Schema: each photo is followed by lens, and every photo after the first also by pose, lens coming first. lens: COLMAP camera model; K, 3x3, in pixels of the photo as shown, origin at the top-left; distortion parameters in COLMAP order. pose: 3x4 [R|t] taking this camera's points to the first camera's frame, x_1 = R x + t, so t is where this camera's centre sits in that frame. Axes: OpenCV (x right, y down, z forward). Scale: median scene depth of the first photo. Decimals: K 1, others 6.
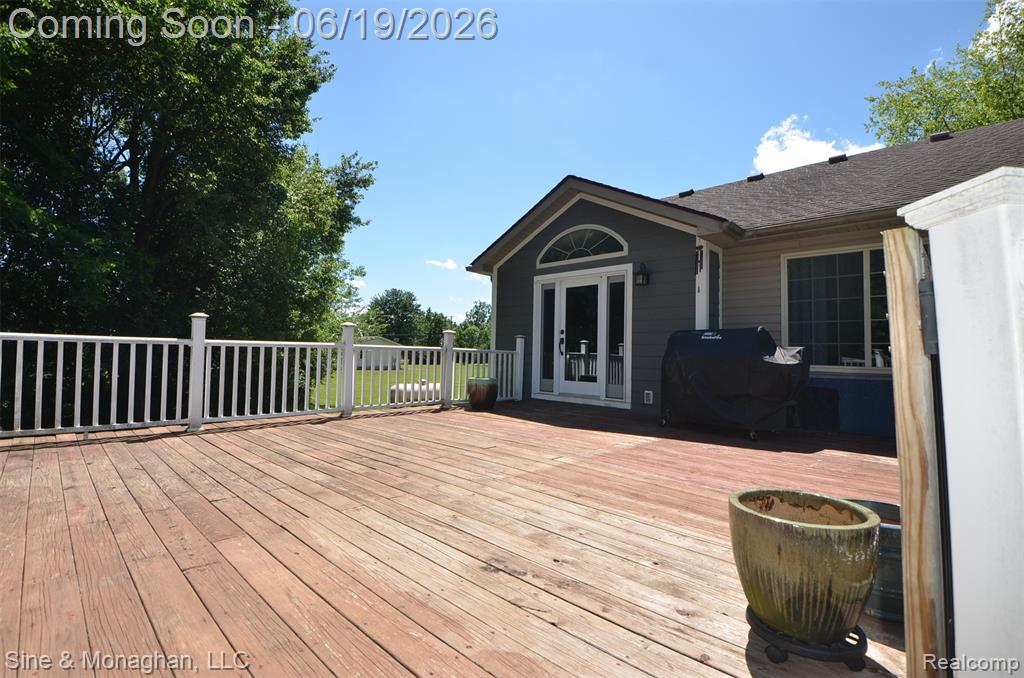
lens RADIAL K [[452.6, 0, 514.7], [0, 452.6, 342.5], [0, 0, 1]] dist [-0.001357, -0.000170]
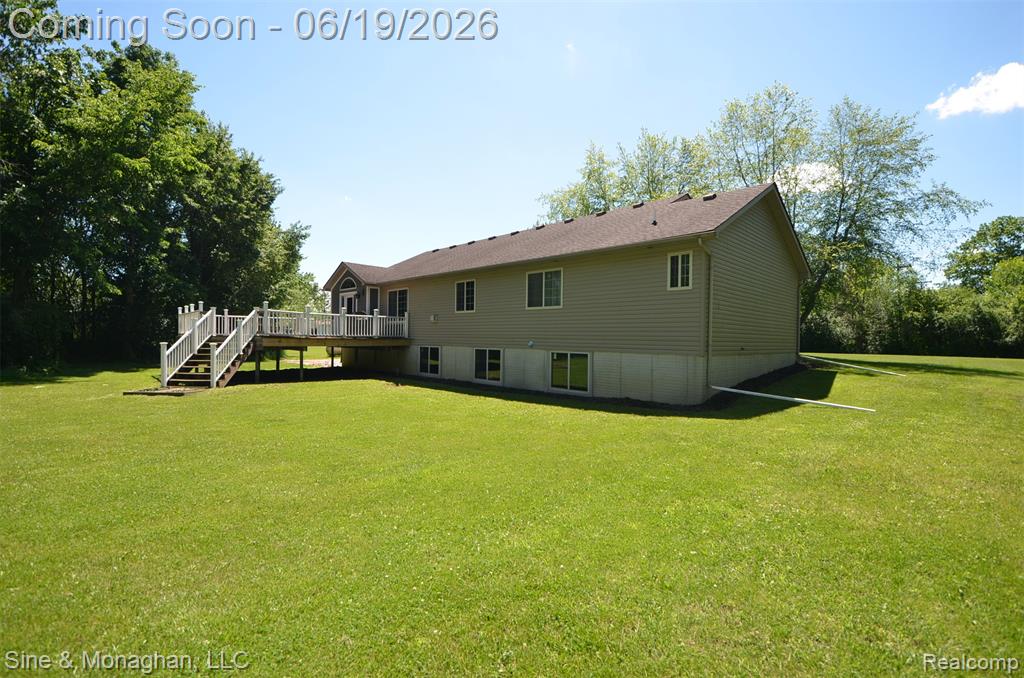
lens RADIAL K [[452.6, 0, 514.7], [0, 452.6, 342.5], [0, 0, 1]] dist [-0.001357, -0.000170]
pose [[0.999497, -0.010561, -0.029903, 0.884323], [0.011715, 0.999183, 0.038690, 0.047087], [0.029470, -0.039021, 0.998804, -1.315239]]
